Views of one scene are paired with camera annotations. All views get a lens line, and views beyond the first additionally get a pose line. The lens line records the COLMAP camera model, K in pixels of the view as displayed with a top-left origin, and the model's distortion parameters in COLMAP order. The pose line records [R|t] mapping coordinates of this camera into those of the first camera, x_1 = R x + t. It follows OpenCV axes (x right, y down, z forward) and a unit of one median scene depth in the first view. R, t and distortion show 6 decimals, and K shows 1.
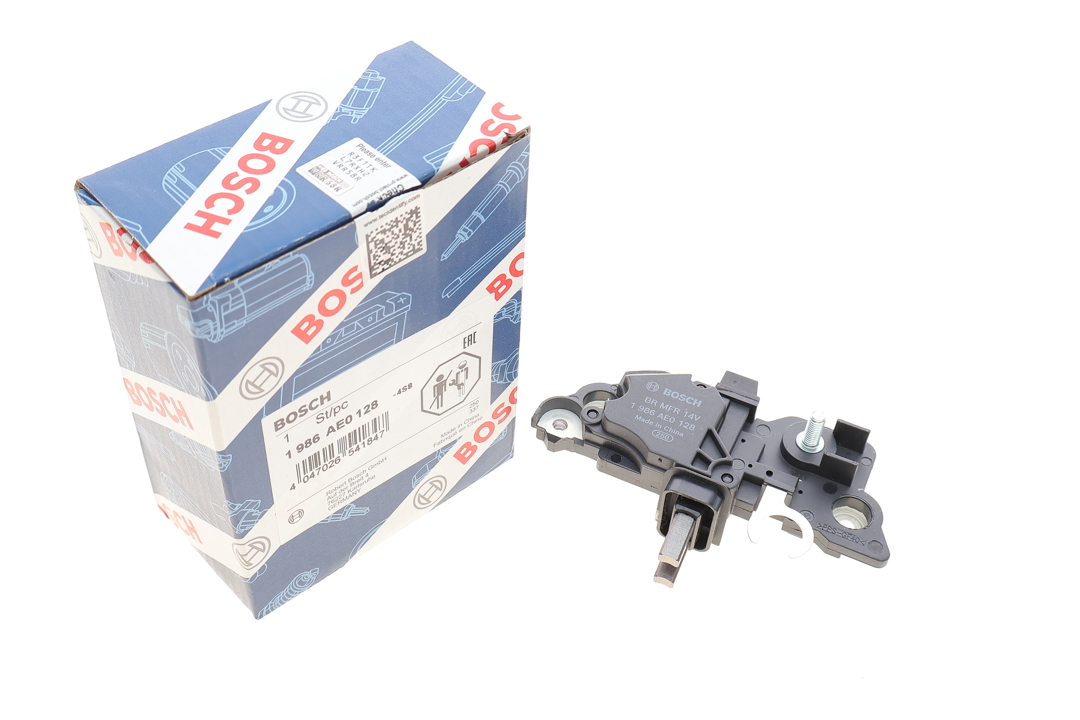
lens RADIAL K [[1266.0, 0, 540.0], [0, 1266.0, 360.0], [0, 0, 1]] dist [-0.002195, 0.002011]
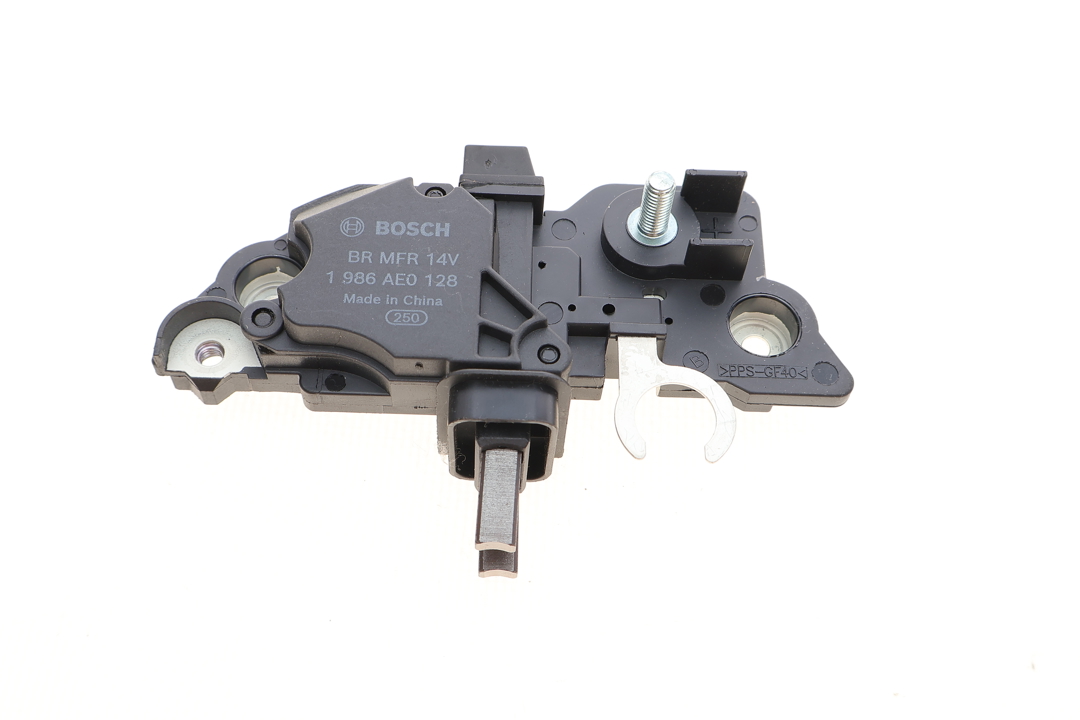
lens RADIAL K [[1266.0, 0, 540.0], [0, 1266.0, 360.0], [0, 0, 1]] dist [-0.002195, 0.002011]
pose [[0.909621, -0.364468, 0.199379, 0.035709], [0.299945, 0.908226, 0.291820, -0.059542], [-0.287441, -0.205643, 0.935462, 0.483575]]
